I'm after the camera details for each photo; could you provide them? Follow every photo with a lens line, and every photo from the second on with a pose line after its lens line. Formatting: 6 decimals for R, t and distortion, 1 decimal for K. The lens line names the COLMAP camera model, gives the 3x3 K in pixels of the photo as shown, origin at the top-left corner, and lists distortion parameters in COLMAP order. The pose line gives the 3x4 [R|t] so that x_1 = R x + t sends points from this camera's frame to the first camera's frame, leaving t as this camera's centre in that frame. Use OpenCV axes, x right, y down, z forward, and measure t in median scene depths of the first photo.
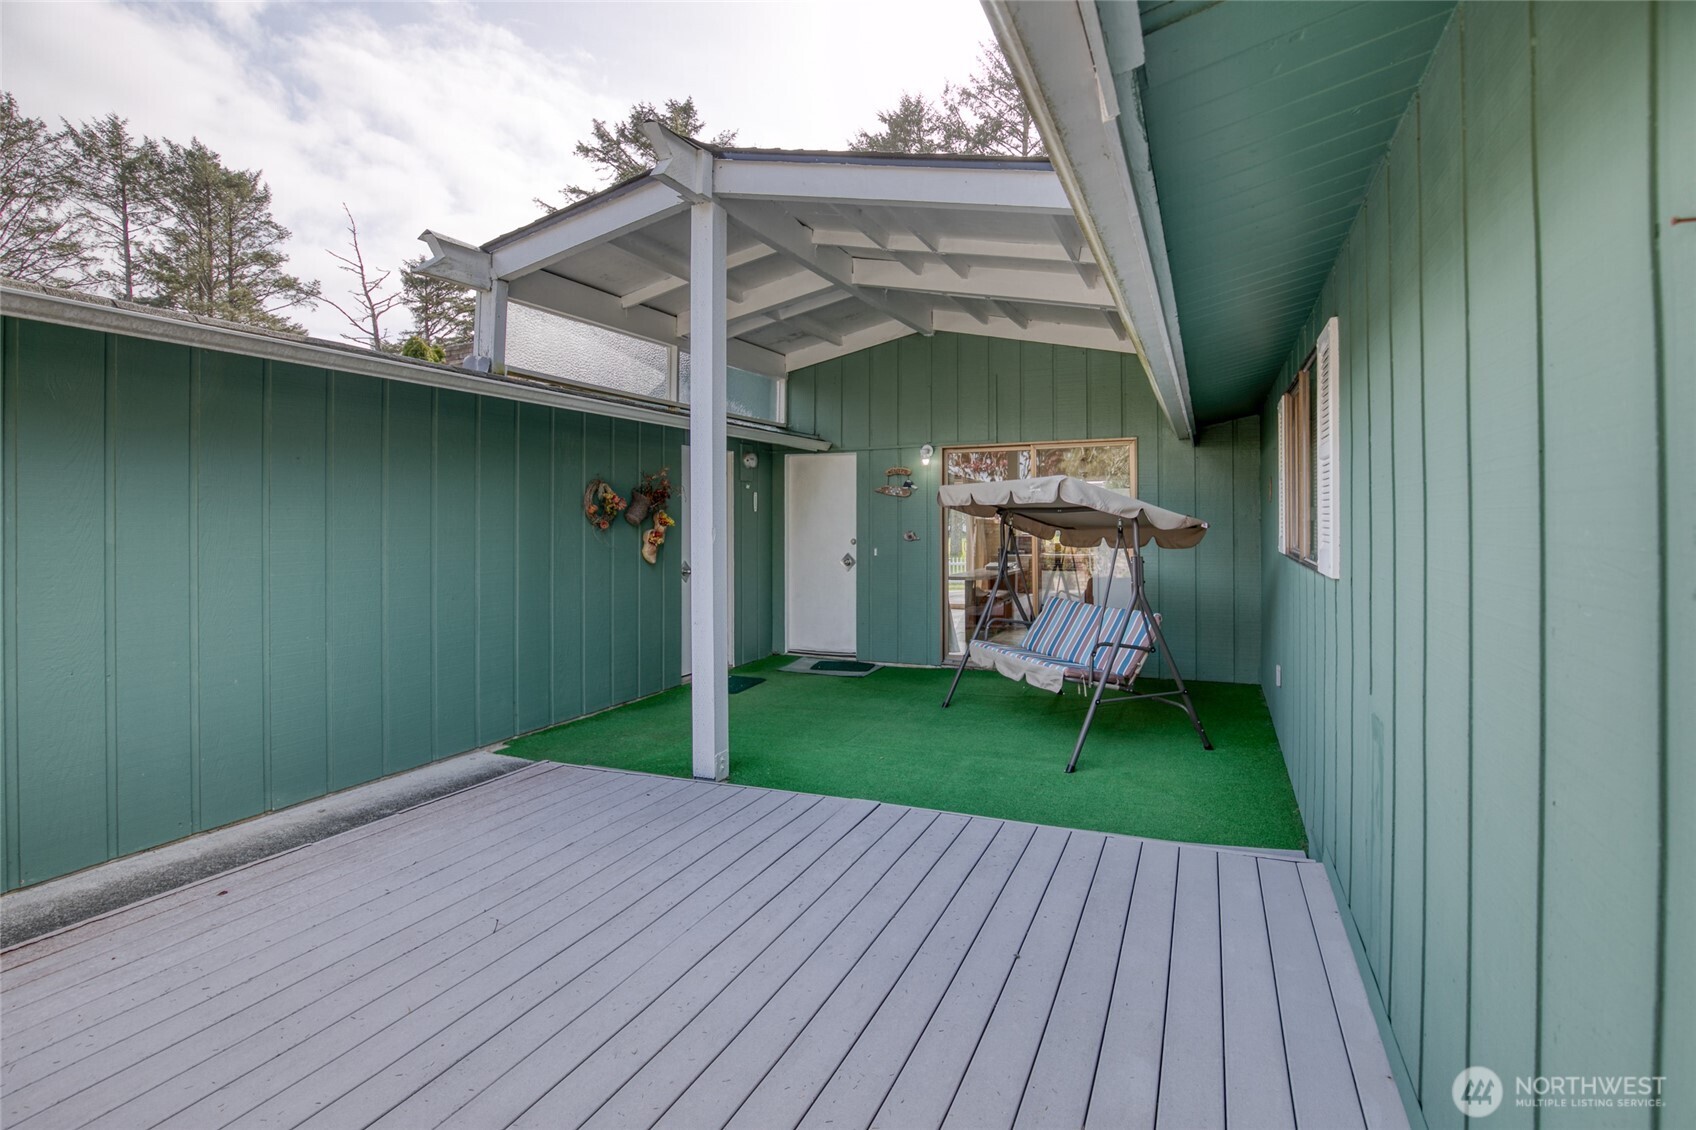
lens RADIAL K [[810.4, 0, 874.8], [0, 810.4, 516.2], [0, 0, 1]] dist [-0.024235, -0.000096]
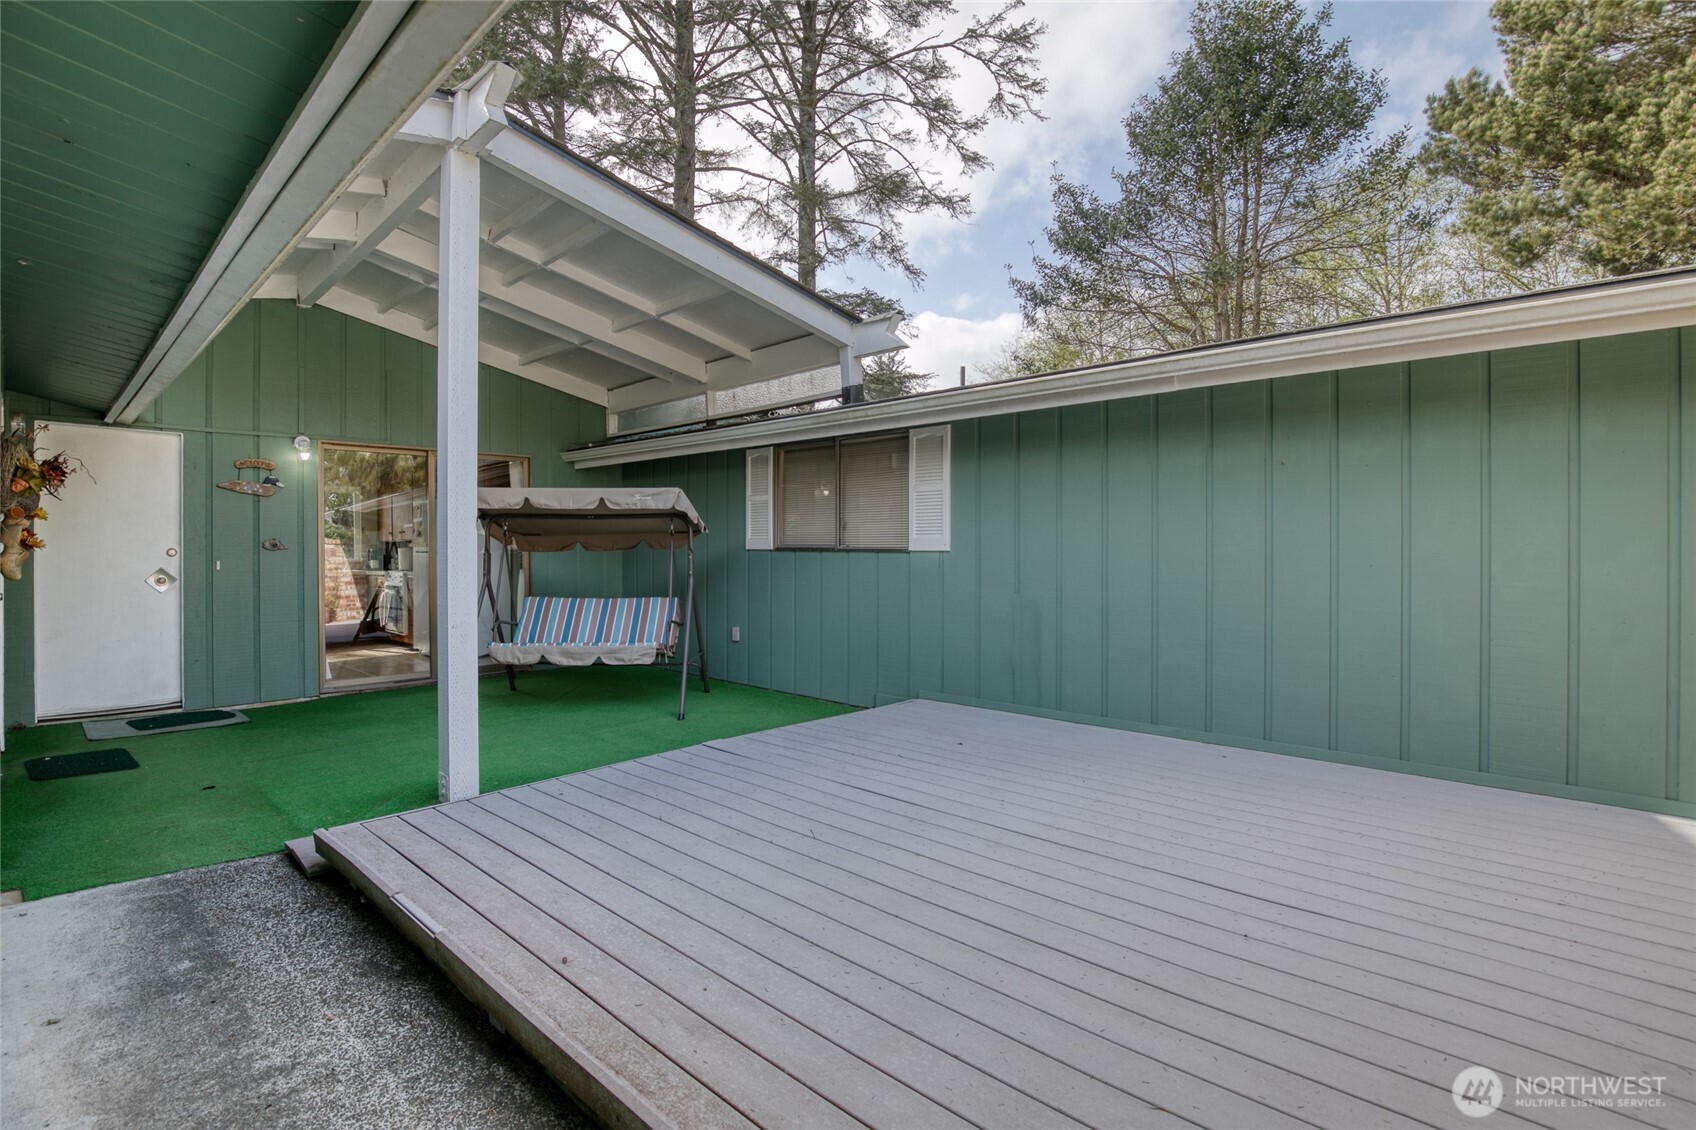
lens RADIAL K [[810.4, 0, 874.8], [0, 810.4, 516.2], [0, 0, 1]] dist [-0.024235, -0.000096]
pose [[0.351740, 0.039510, 0.935264, -0.874107], [-0.005067, 0.999175, -0.040305, 0.044913], [-0.936084, 0.009438, 0.351650, 0.264089]]
